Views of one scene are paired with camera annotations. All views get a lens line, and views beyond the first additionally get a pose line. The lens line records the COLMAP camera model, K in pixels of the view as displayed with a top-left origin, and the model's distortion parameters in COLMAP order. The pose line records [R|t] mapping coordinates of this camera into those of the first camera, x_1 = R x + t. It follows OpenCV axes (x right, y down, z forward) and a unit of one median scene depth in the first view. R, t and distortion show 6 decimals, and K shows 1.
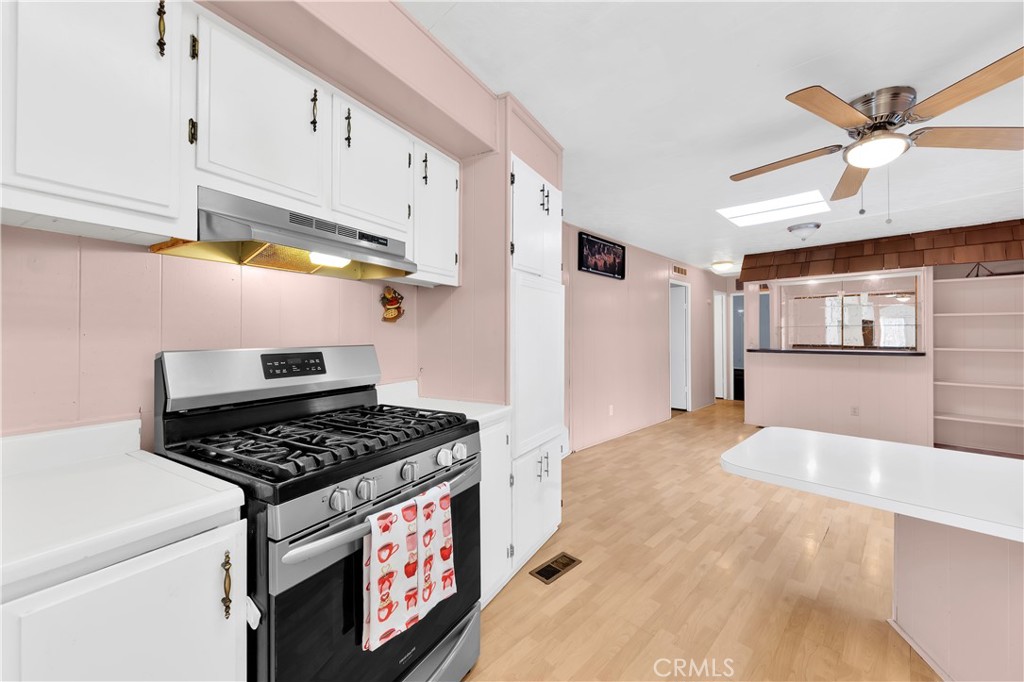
lens RADIAL K [[395.8, 0, 522.3], [0, 395.8, 331.3], [0, 0, 1]] dist [0.009501, -0.000547]
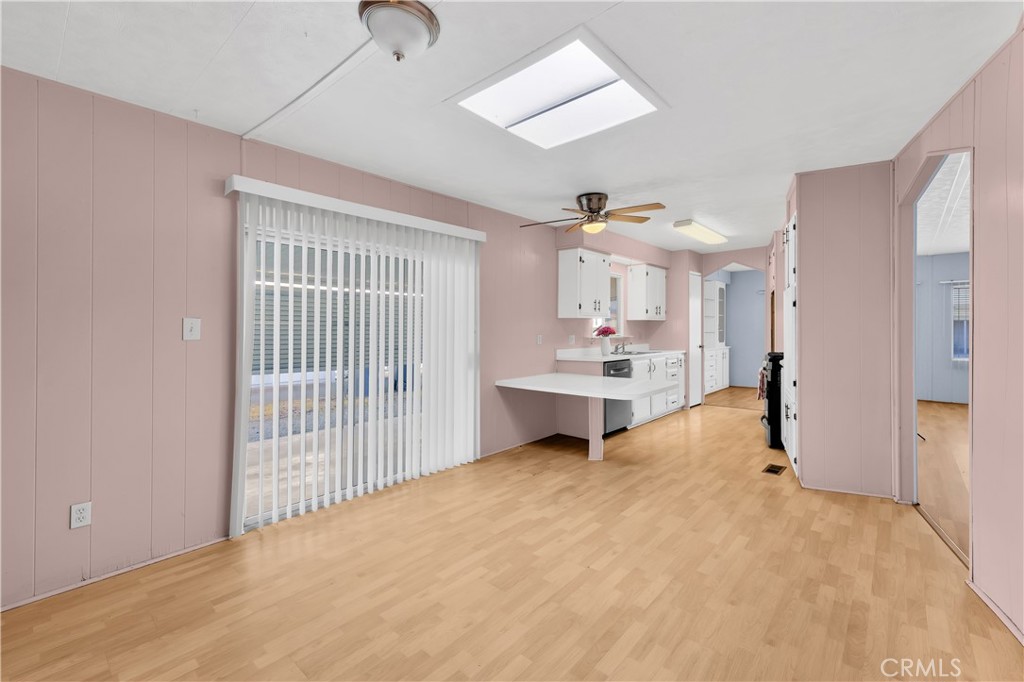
lens RADIAL K [[431.1, 0, 536.7], [0, 431.1, 338.1], [0, 0, 1]] dist [0.008910, 0.000147]
pose [[-0.997423, 0.005741, -0.071521, 0.579027], [0.005042, 0.999938, 0.009951, 0.018841], [0.071574, 0.009564, -0.997389, 1.325916]]
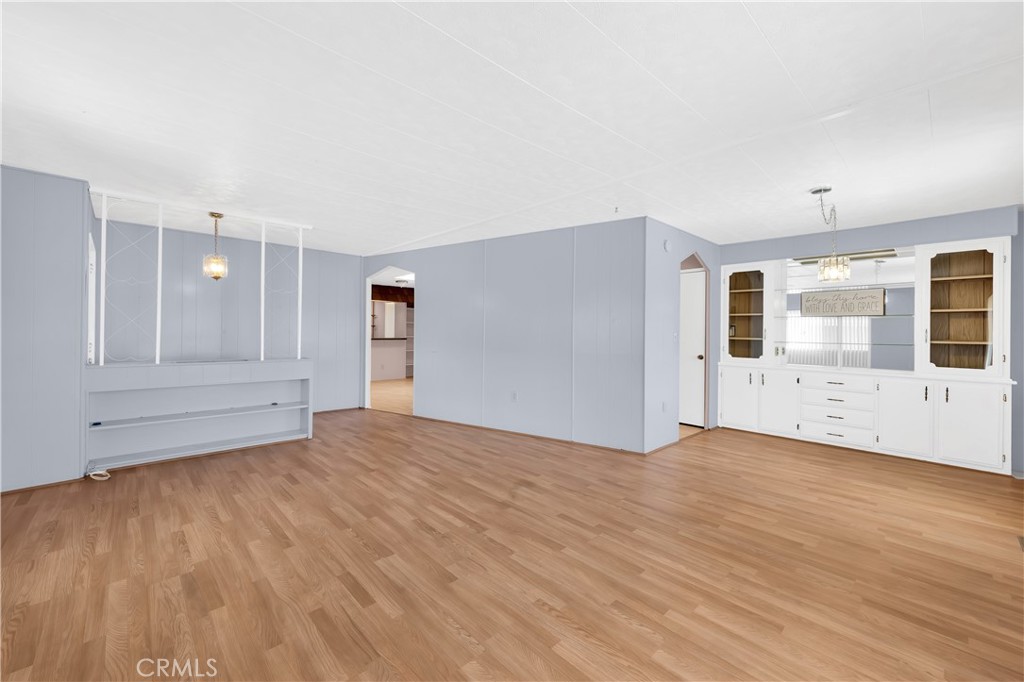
lens RADIAL K [[407.5, 0, 494.0], [0, 407.5, 330.0], [0, 0, 1]] dist [0.009585, 0.000051]
pose [[0.057852, 0.003179, 0.998320, -1.432033], [-0.018715, 0.999823, -0.002099, 0.001087], [-0.998150, -0.018562, 0.057902, 0.334416]]
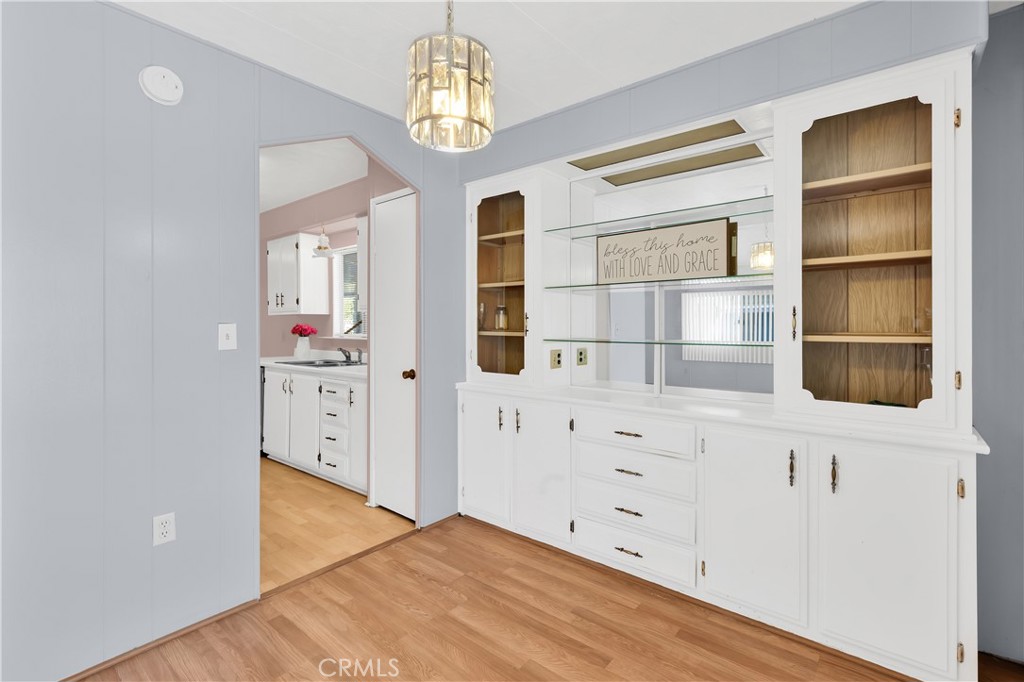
lens RADIAL K [[459.6, 0, 516.7], [0, 459.6, 326.0], [0, 0, 1]] dist [0.012477, -0.003567]
pose [[-0.089139, -0.001430, 0.996018, -0.820836], [-0.007835, 0.999969, 0.000735, -0.001970], [-0.995988, -0.007738, -0.089148, -0.322068]]
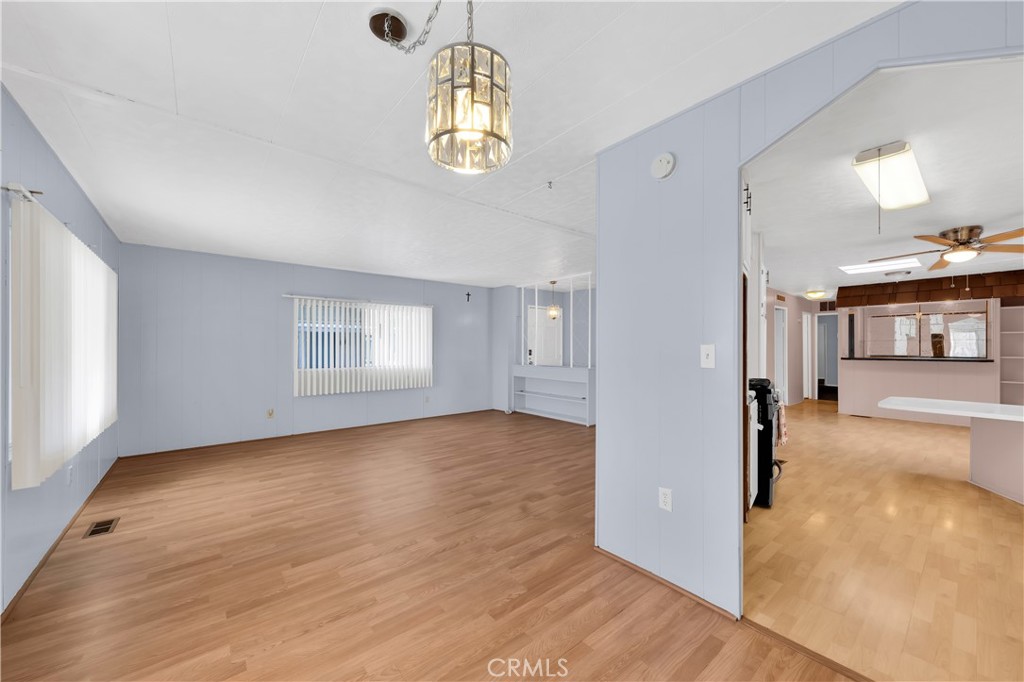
lens RADIAL K [[383.9, 0, 514.0], [0, 383.9, 345.6], [0, 0, 1]] dist [0.010562, 0.000843]
pose [[0.994417, -0.001967, -0.105500, -0.506941], [0.002286, 0.999993, 0.002899, -0.004133], [0.105493, -0.003124, 0.994415, -0.528645]]
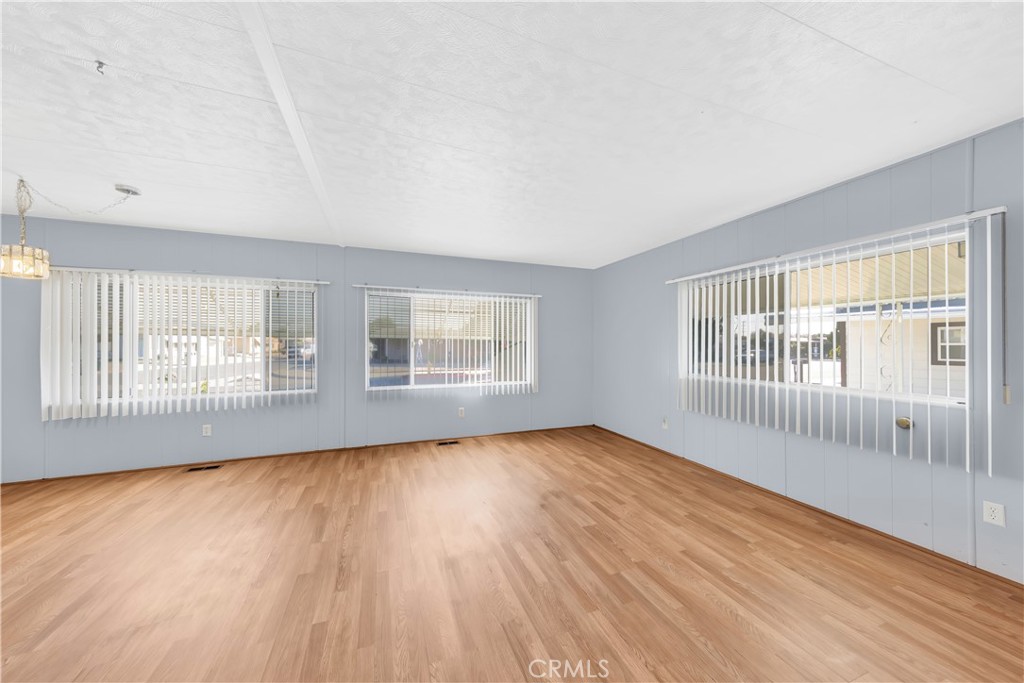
lens RADIAL K [[352.1, 0, 512.6], [0, 352.1, 341.8], [0, 0, 1]] dist [0.007524, -0.000552]
pose [[-0.420518, -0.007446, -0.907254, -0.369968], [0.008497, 0.999890, -0.012144, 0.003721], [0.907244, -0.012815, -0.420408, 0.622507]]
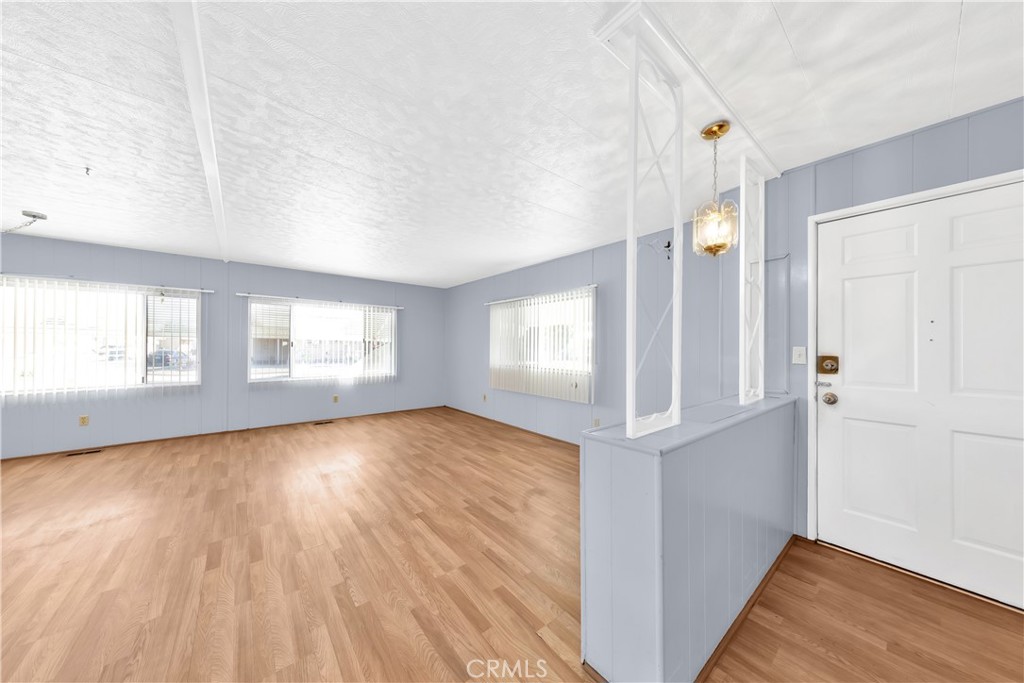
lens RADIAL K [[333.8, 0, 503.9], [0, 333.8, 338.6], [0, 0, 1]] dist [-0.005265, 0.000144]
pose [[-0.124301, -0.023812, -0.991959, -0.071713], [0.002176, 0.999703, -0.024270, 0.004442], [0.992242, -0.005175, -0.124212, 0.836444]]
